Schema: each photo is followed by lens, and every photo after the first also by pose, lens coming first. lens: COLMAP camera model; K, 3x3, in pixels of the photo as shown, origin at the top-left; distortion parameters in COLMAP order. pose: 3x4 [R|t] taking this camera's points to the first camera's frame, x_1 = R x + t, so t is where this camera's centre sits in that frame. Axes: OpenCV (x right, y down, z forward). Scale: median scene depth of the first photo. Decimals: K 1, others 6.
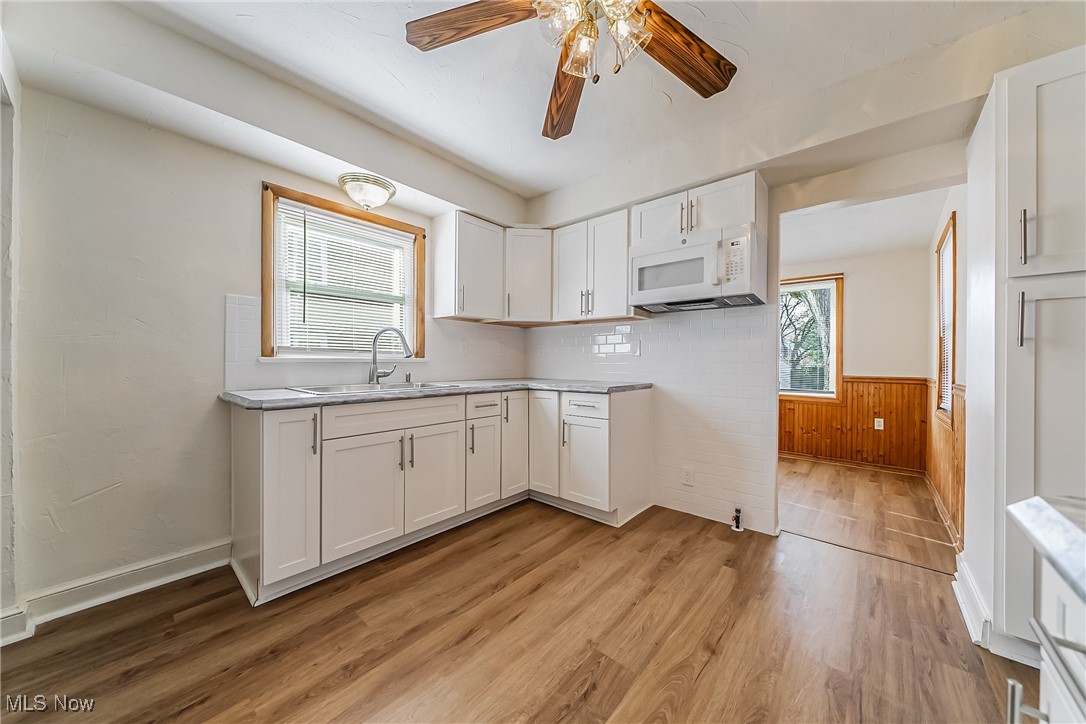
lens RADIAL K [[375.3, 0, 543.4], [0, 375.3, 361.5], [0, 0, 1]] dist [-0.002047, -0.000188]
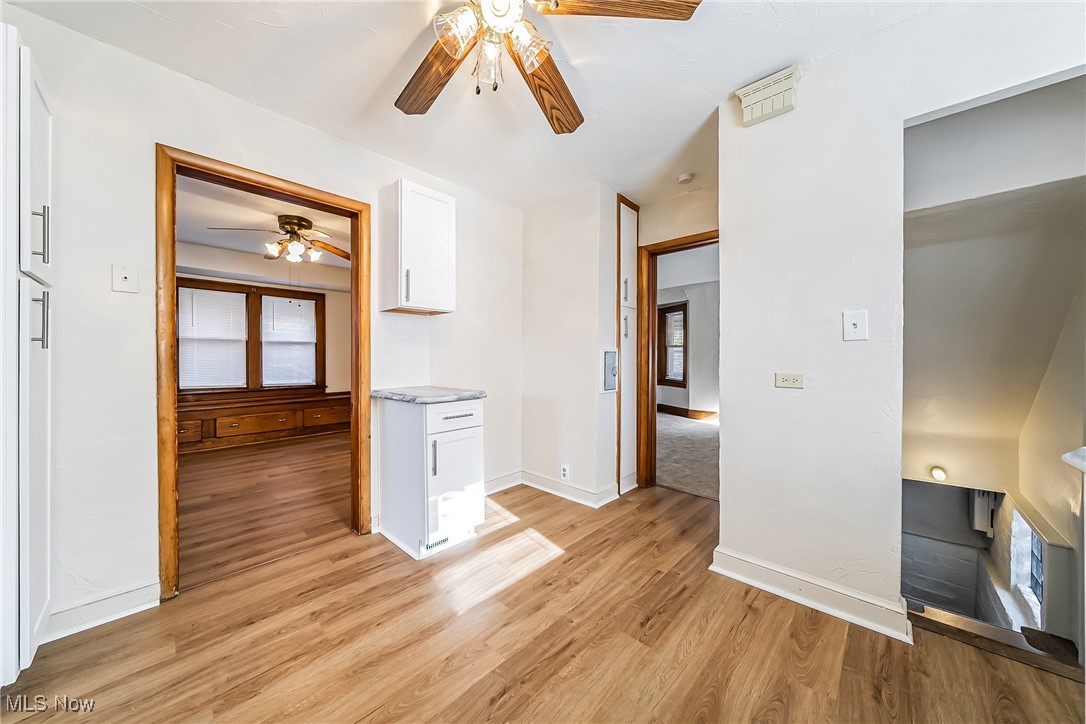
lens RADIAL K [[375.3, 0, 542.3], [0, 375.3, 360.4], [0, 0, 1]] dist [-0.002047, -0.000188]
pose [[-0.999285, -0.005571, 0.037386, -0.026079], [-0.005424, 0.999977, 0.004041, -0.021040], [-0.037407, 0.003835, -0.999293, 2.059295]]
